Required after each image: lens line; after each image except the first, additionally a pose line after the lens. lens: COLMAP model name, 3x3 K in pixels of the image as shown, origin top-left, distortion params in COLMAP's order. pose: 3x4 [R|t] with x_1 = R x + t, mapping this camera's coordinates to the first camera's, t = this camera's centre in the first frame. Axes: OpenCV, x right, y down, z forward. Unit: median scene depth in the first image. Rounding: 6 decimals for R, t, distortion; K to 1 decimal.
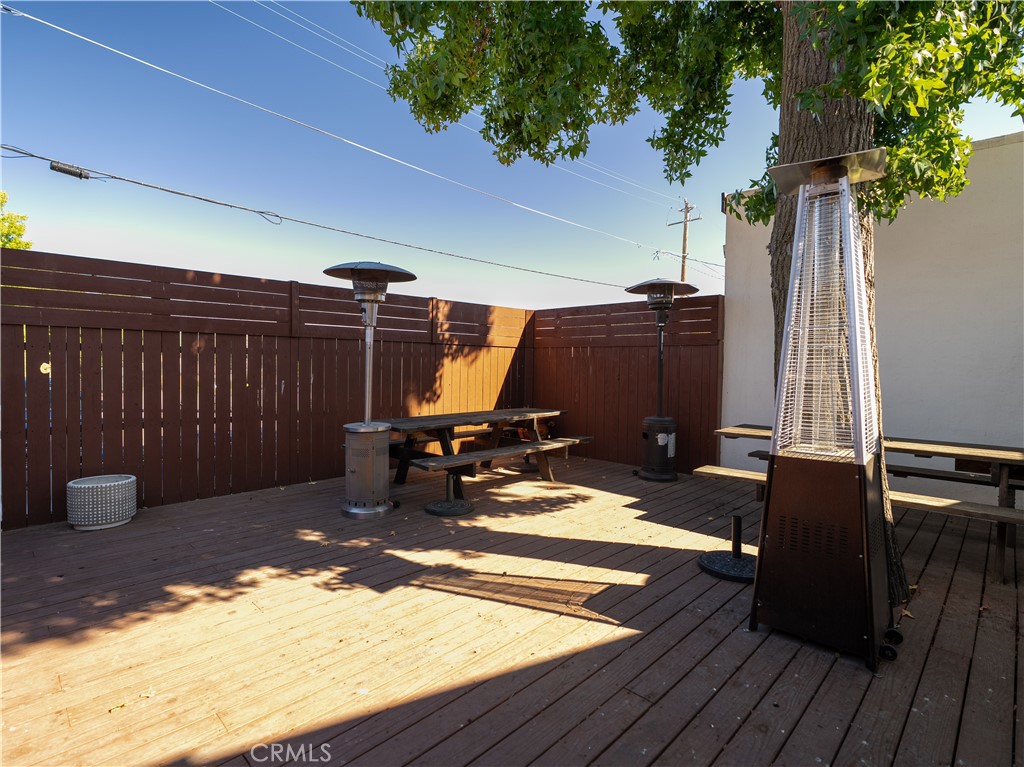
lens RADIAL K [[517.1, 0, 512.5], [0, 517.1, 382.5], [0, 0, 1]] dist [0.001451, -0.000689]
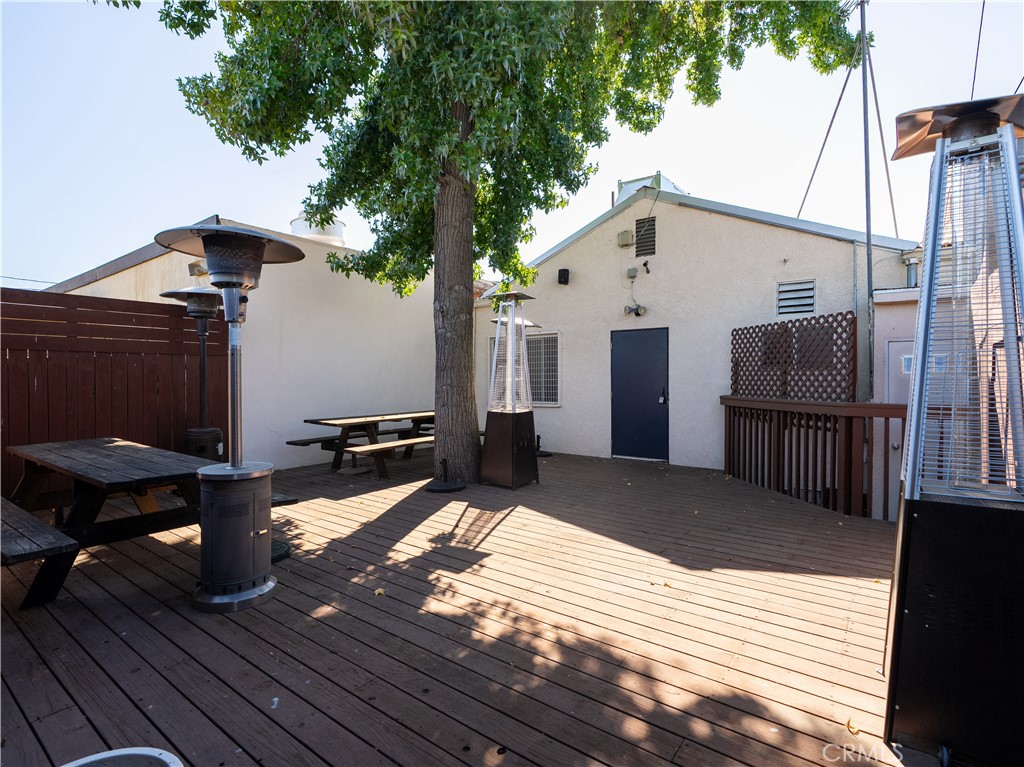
lens RADIAL K [[517.1, 0, 513.5], [0, 517.1, 378.8], [0, 0, 1]] dist [0.001451, -0.000689]
pose [[-0.098803, -0.034217, 0.994519, -1.511365], [0.022137, 0.999086, 0.036574, -0.099544], [-0.994861, 0.025629, -0.097955, 0.991734]]
